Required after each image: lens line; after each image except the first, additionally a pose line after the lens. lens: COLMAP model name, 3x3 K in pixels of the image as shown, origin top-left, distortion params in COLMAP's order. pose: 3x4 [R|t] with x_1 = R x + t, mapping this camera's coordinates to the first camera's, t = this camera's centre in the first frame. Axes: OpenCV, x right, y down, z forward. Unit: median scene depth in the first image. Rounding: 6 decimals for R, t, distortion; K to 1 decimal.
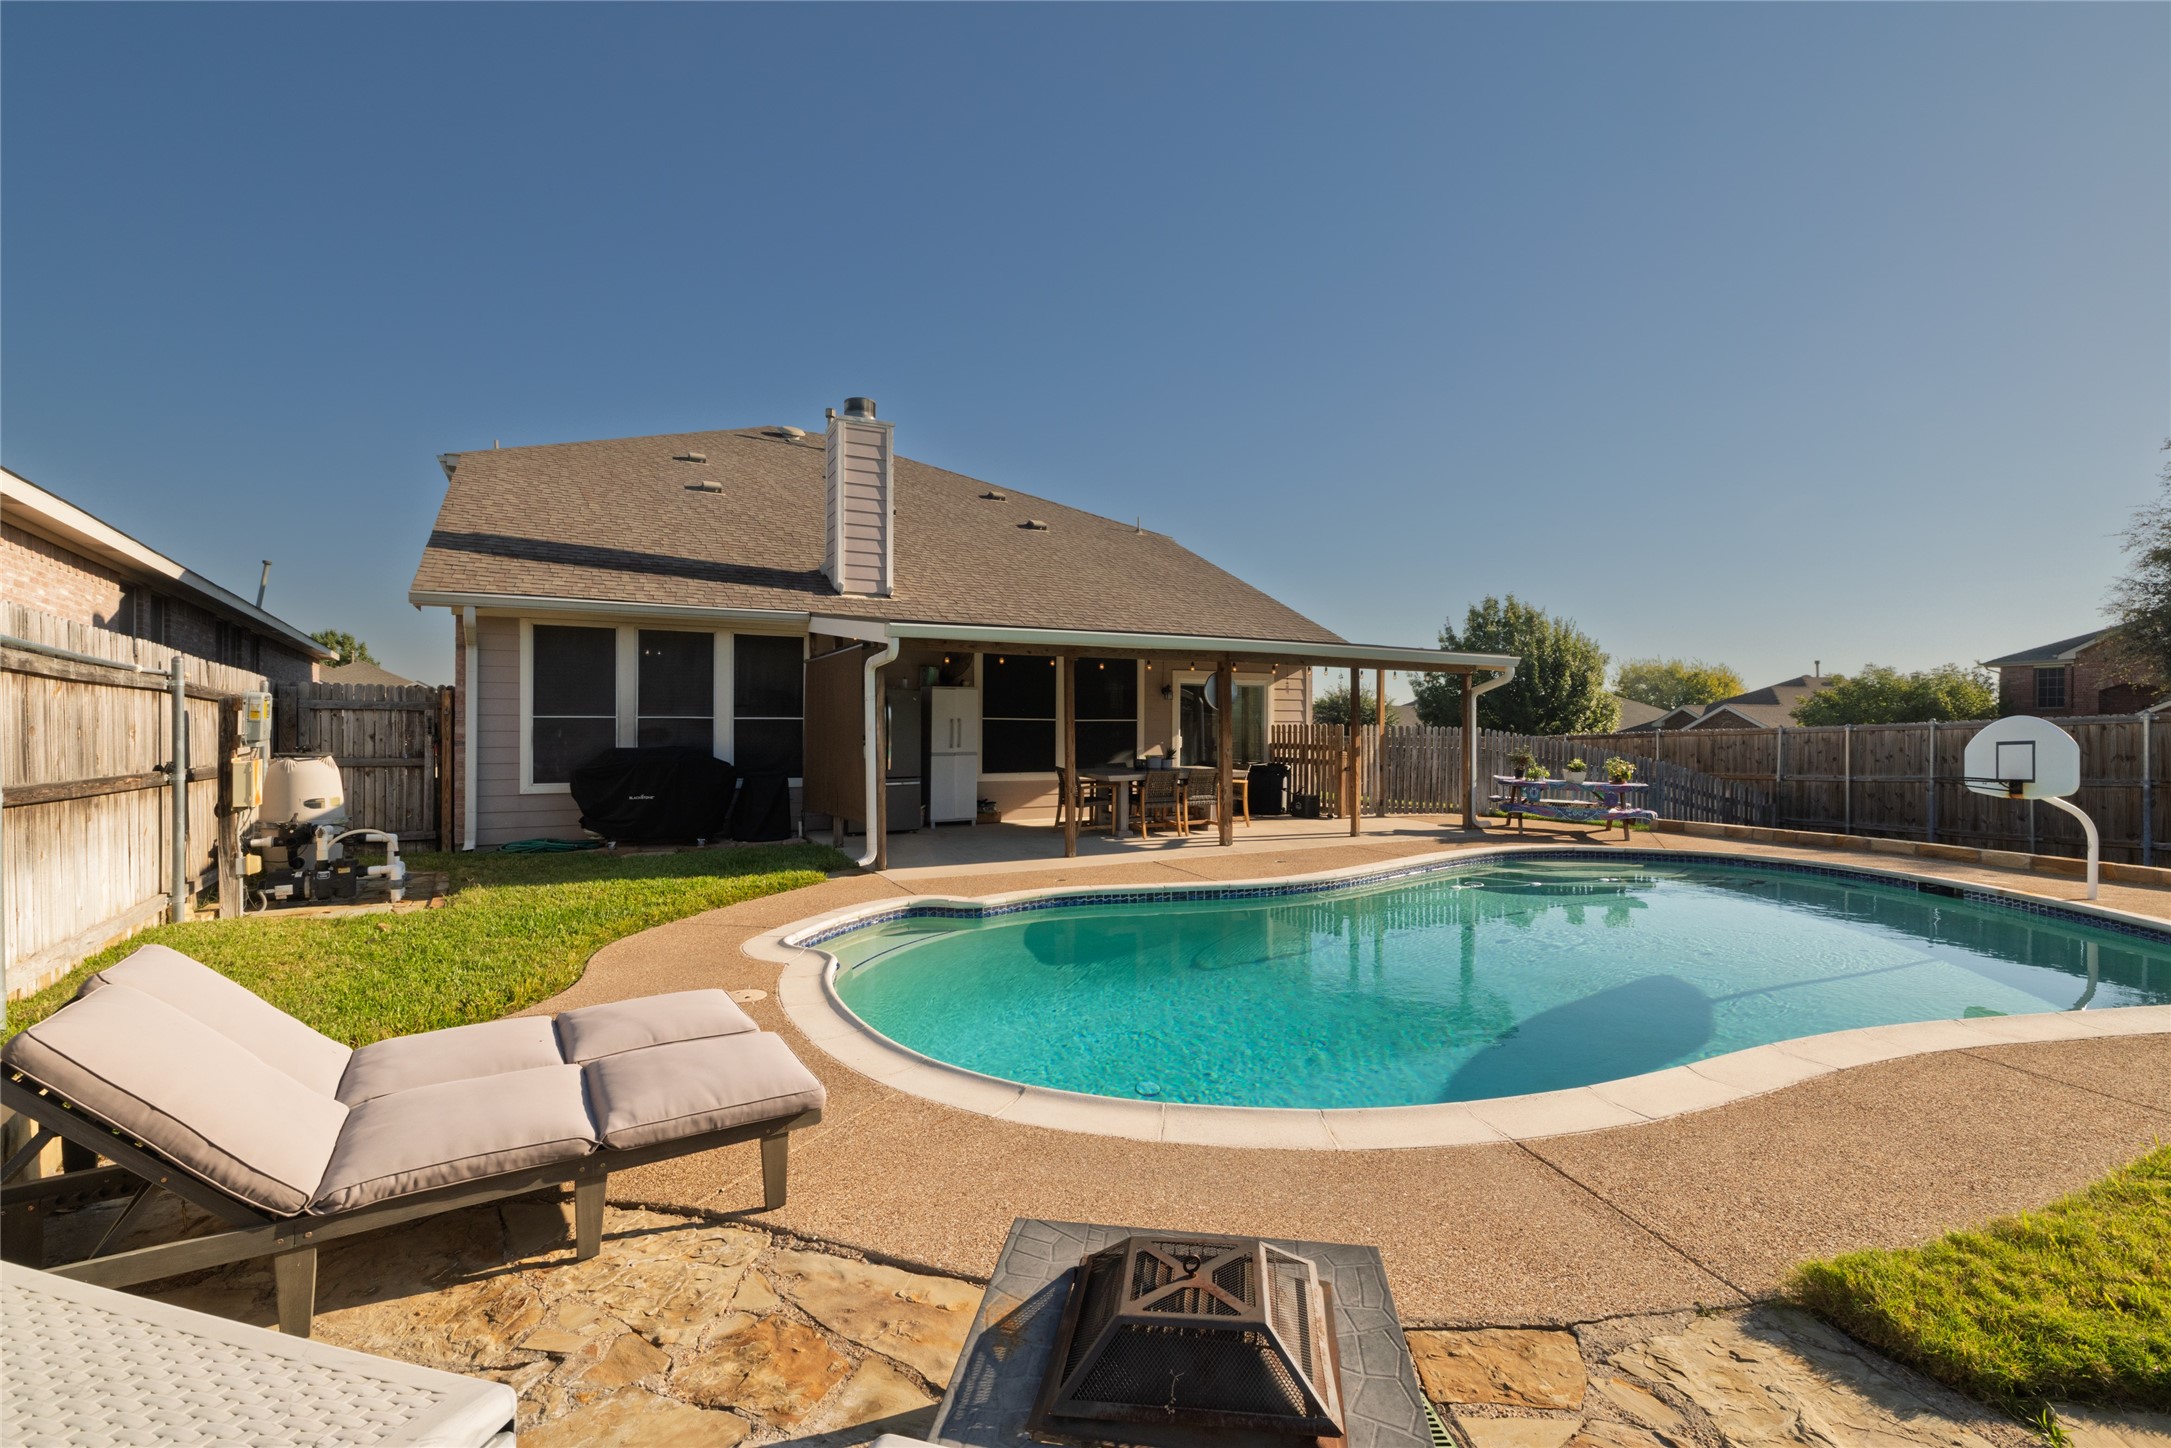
lens RADIAL K [[917.6, 0, 1087.9], [0, 917.6, 732.2], [0, 0, 1]] dist [0.001502, 0.000227]
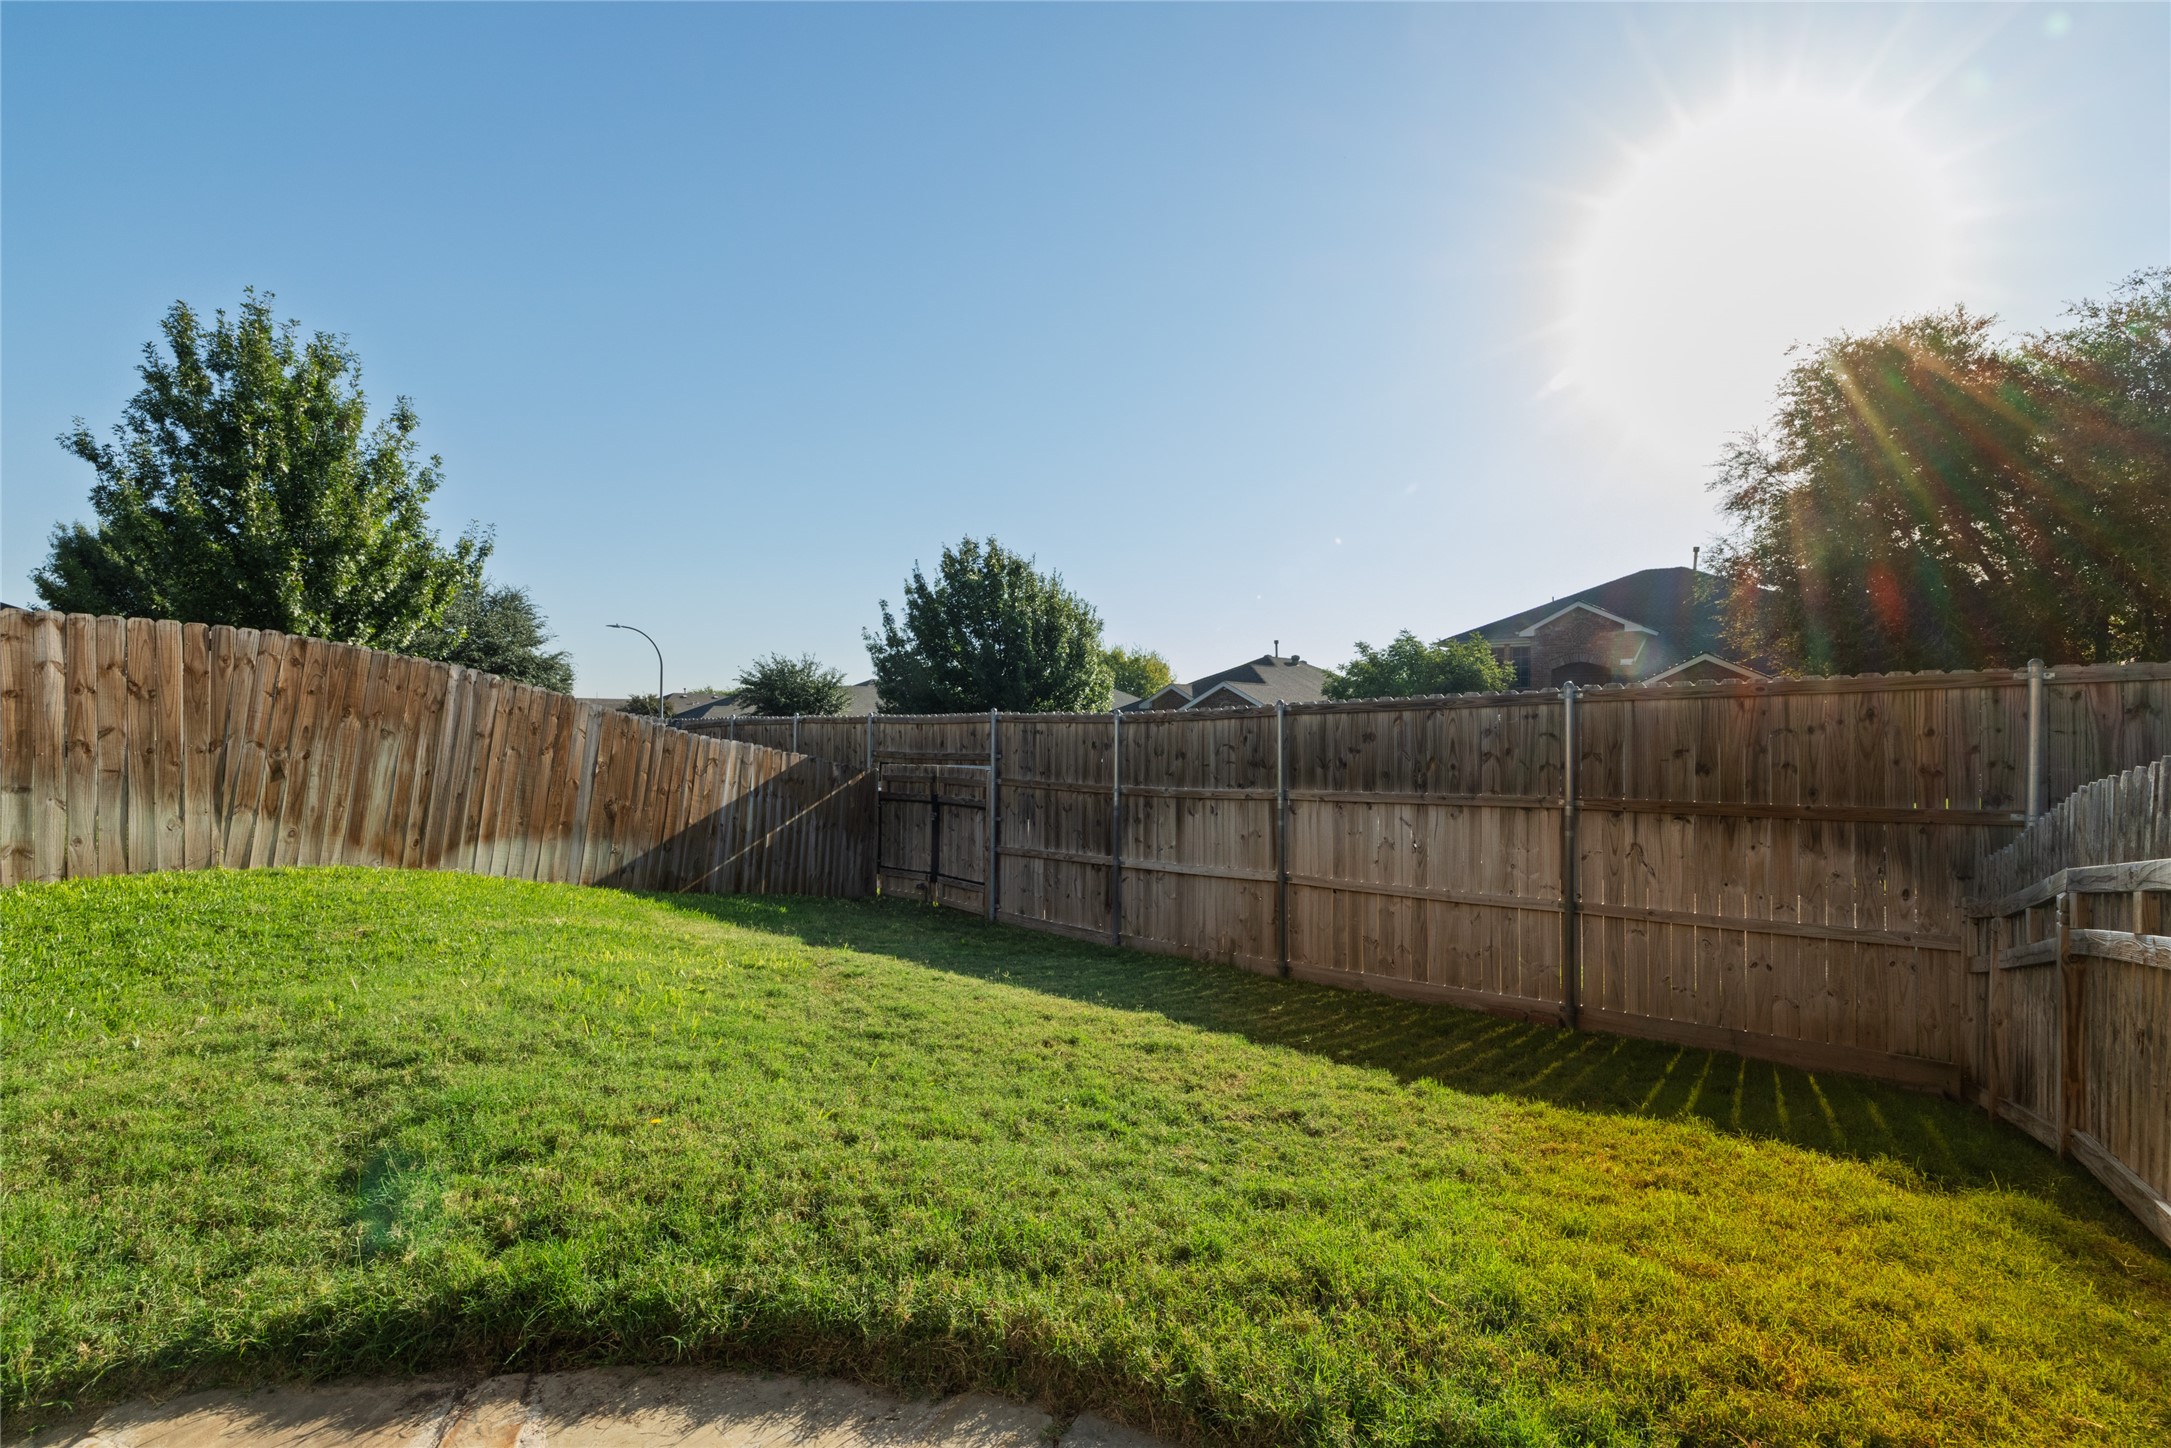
lens RADIAL K [[917.6, 0, 1086.3], [0, 917.6, 725.4], [0, 0, 1]] dist [0.001502, 0.000227]
pose [[0.835687, -0.007086, 0.549161, 0.105854], [0.004271, 0.999970, 0.006404, 0.004805], [-0.549190, -0.003007, 0.835692, 0.329488]]
